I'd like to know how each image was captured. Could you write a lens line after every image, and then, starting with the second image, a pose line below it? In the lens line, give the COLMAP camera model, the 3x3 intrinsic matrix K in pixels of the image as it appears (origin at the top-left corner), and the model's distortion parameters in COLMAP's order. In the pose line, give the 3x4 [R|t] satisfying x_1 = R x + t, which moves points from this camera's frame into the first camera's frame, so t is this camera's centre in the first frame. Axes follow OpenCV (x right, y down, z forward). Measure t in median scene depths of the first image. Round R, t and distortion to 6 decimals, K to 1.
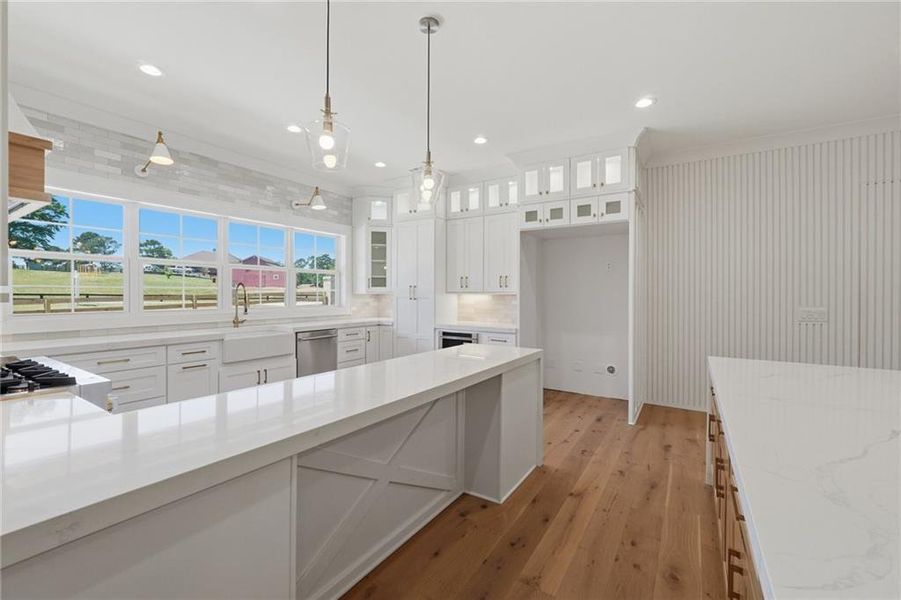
lens RADIAL K [[378.9, 0, 451.5], [0, 378.9, 294.6], [0, 0, 1]] dist [-0.020538, 0.006643]
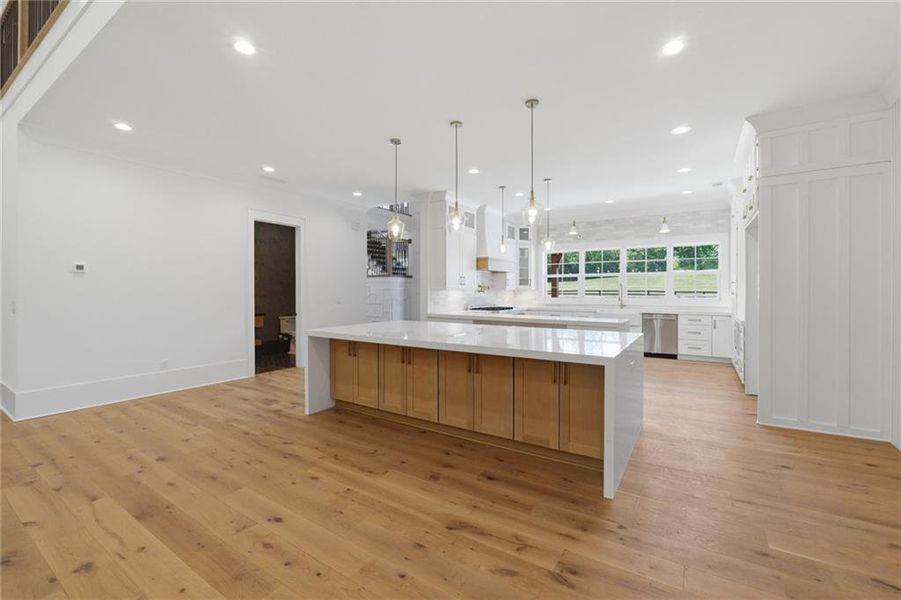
lens RADIAL K [[378.9, 0, 451.5], [0, 378.9, 294.6], [0, 0, 1]] dist [-0.020538, 0.006643]
pose [[-0.001164, 0.005696, -0.999983, 1.213888], [-0.002087, 0.999982, 0.005698, 0.011466], [0.999997, 0.002094, -0.001152, 0.182118]]
